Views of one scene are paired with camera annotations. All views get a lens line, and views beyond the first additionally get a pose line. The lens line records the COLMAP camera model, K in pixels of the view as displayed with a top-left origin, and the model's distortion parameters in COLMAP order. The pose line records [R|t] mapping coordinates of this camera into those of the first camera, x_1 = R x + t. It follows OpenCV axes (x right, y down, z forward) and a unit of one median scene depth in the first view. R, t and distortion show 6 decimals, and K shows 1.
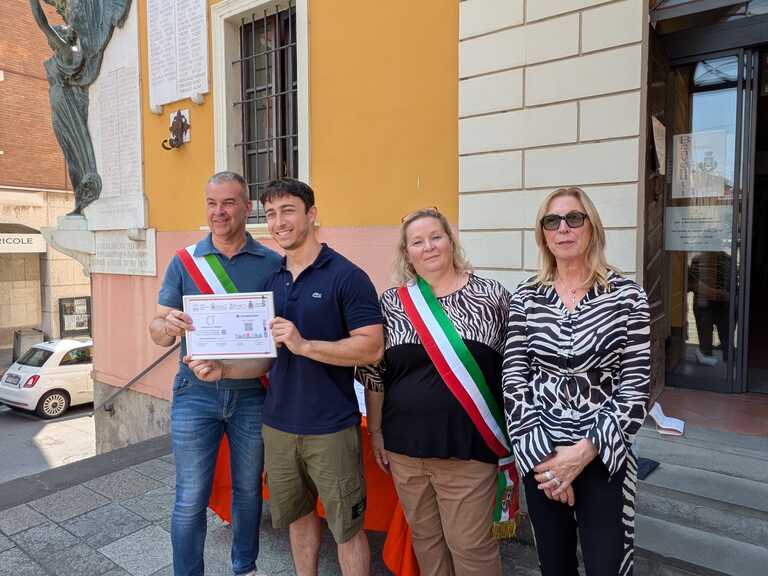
lens RADIAL K [[535.9, 0, 381.9], [0, 535.9, 279.6], [0, 0, 1]] dist [0.009707, -0.000616]
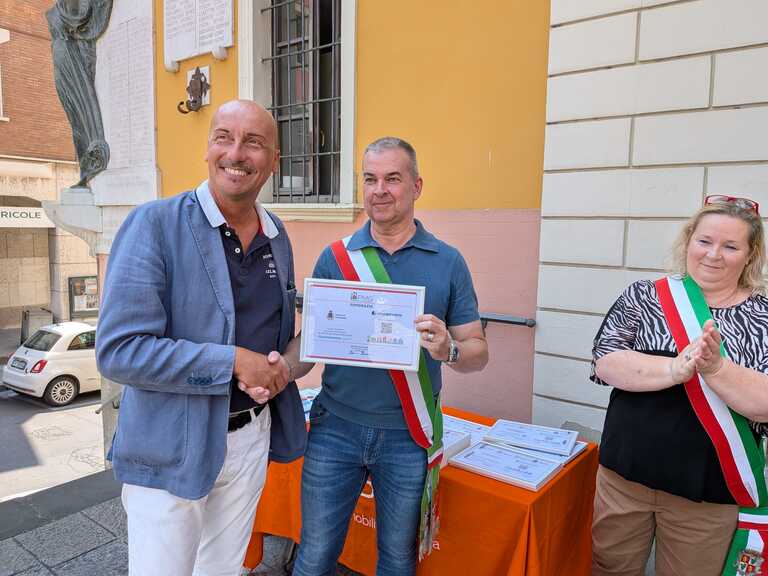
lens RADIAL K [[552.6, 0, 398.7], [0, 552.6, 286.7], [0, 0, 1]] dist [0.035200, -0.060118]
pose [[0.999672, 0.024033, -0.008886, -0.040992], [-0.023630, 0.998796, 0.042992, -0.011270], [0.009908, -0.042768, 0.999036, 0.101729]]
